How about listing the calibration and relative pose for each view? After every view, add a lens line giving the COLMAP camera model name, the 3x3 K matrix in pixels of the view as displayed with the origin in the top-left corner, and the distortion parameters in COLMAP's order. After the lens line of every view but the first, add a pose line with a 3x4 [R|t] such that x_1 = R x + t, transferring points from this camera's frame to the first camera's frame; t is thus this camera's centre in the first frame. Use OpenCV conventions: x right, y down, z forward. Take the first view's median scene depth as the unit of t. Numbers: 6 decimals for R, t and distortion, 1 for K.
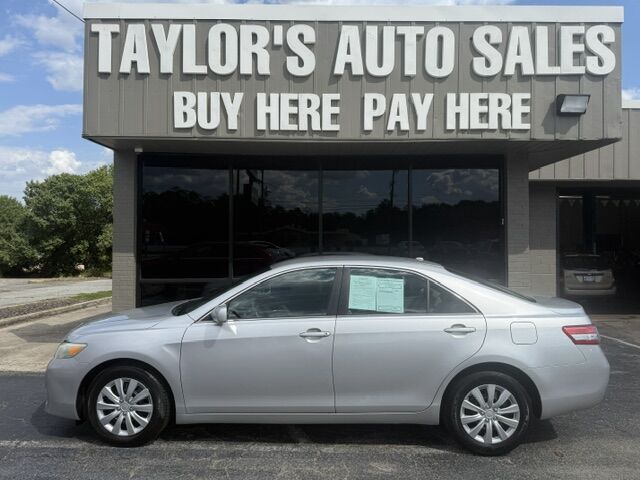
lens RADIAL K [[469.7, 0, 323.8], [0, 469.7, 239.5], [0, 0, 1]] dist [0.001579, -0.004315]
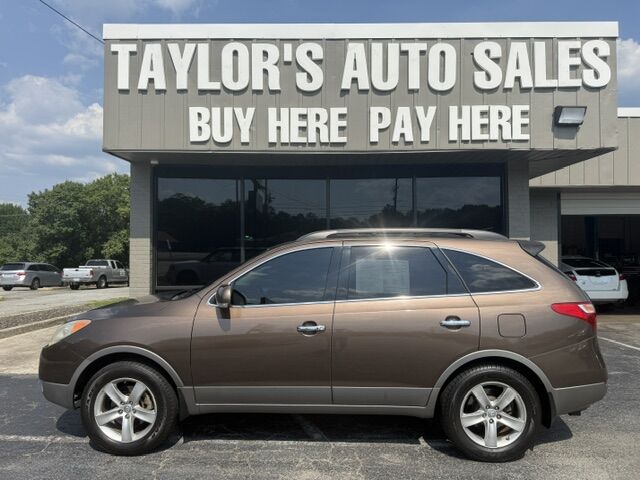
lens RADIAL K [[476.9, 0, 320.7], [0, 476.9, 239.8], [0, 0, 1]] dist [0.001762, -0.004129]
pose [[0.999926, -0.007062, -0.009891, -0.015878], [0.006955, 0.999918, -0.010761, -0.003928], [0.009966, 0.010691, 0.999893, -0.061724]]
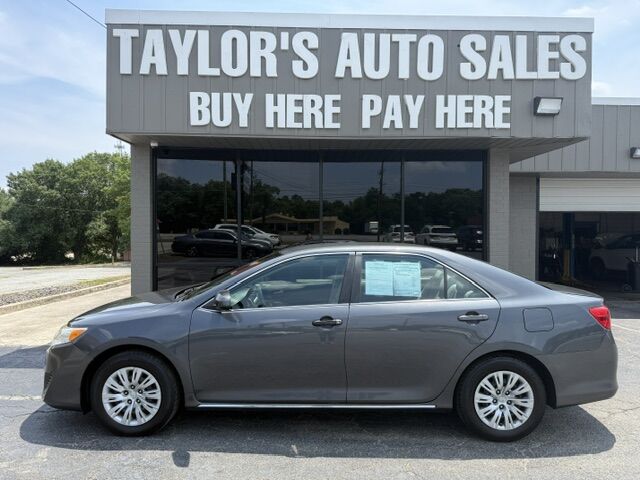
lens RADIAL K [[487.1, 0, 320.1], [0, 487.1, 242.7], [0, 0, 1]] dist [-0.000521, -0.000149]
pose [[0.999660, -0.001000, 0.026064, -0.043965], [0.000208, 0.999538, 0.030385, 0.002640], [-0.026082, -0.030369, 0.999198, -0.156893]]
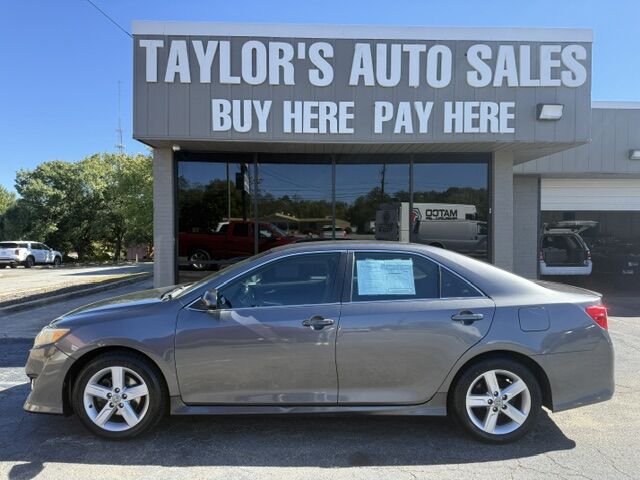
lens RADIAL K [[494.0, 0, 317.1], [0, 494.0, 242.7], [0, 0, 1]] dist [0.006467, -0.001506]
pose [[0.999575, -0.002880, 0.029009, -0.095060], [0.001933, 0.999466, 0.032611, 0.000085], [-0.029088, -0.032541, 0.999047, -0.242409]]
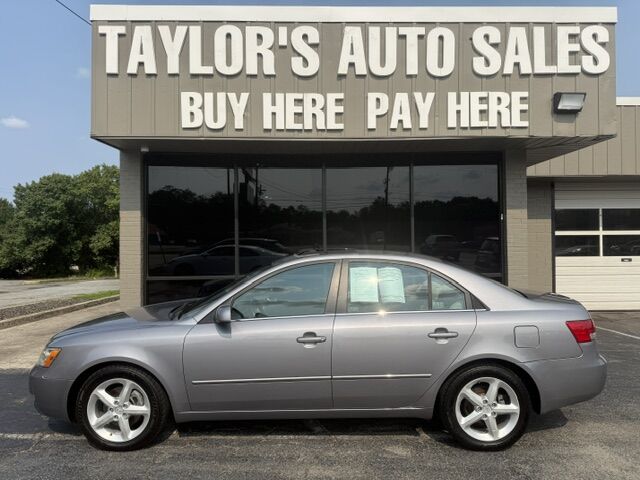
lens RADIAL K [[473.0, 0, 322.8], [0, 473.0, 238.8], [0, 0, 1]] dist [-0.000188, -0.001868]
pose [[0.999787, -0.010914, 0.017491, -0.032793], [0.010895, 0.999940, 0.001209, 0.005297], [-0.017503, -0.001018, 0.999846, -0.029570]]
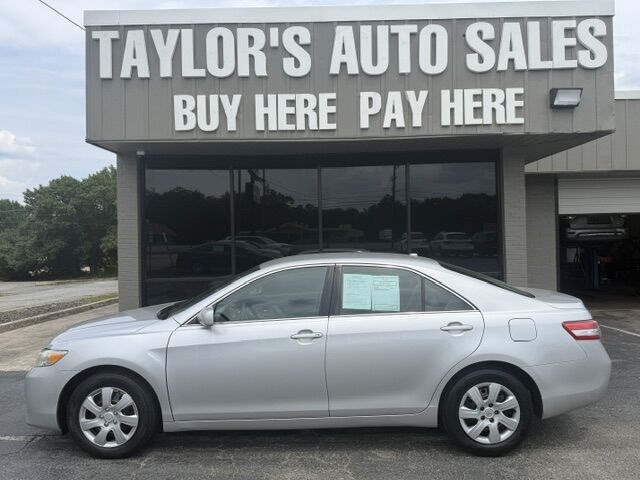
lens RADIAL K [[473.0, 0, 322.8], [0, 473.0, 238.8], [0, 0, 1]] dist [-0.000188, -0.001868]
pose [[0.999691, -0.022376, -0.010840, 0.010035], [0.022432, 0.999736, 0.005068, -0.000206], [0.010724, -0.005309, 0.999928, -0.028154]]
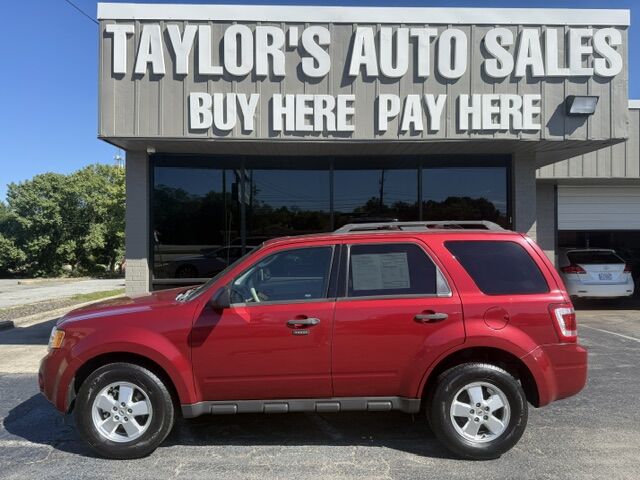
lens RADIAL K [[471.2, 0, 315.1], [0, 471.2, 239.7], [0, 0, 1]] dist [0.001268, -0.003831]
pose [[0.999627, -0.007103, 0.026360, -0.080691], [0.006973, 0.999963, 0.005009, -0.003366], [-0.026395, -0.004824, 0.999640, -0.014483]]
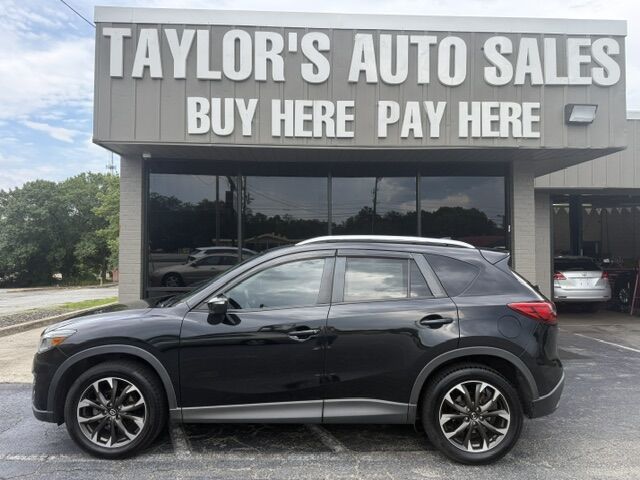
lens RADIAL K [[470.5, 0, 314.6], [0, 470.5, 239.8], [0, 0, 1]] dist [-0.000608, -0.002738]
pose [[0.999024, -0.001818, 0.044132, -0.095407], [0.002515, 0.999873, -0.015736, 0.002213], [-0.044098, 0.015831, 0.998902, 0.003390]]
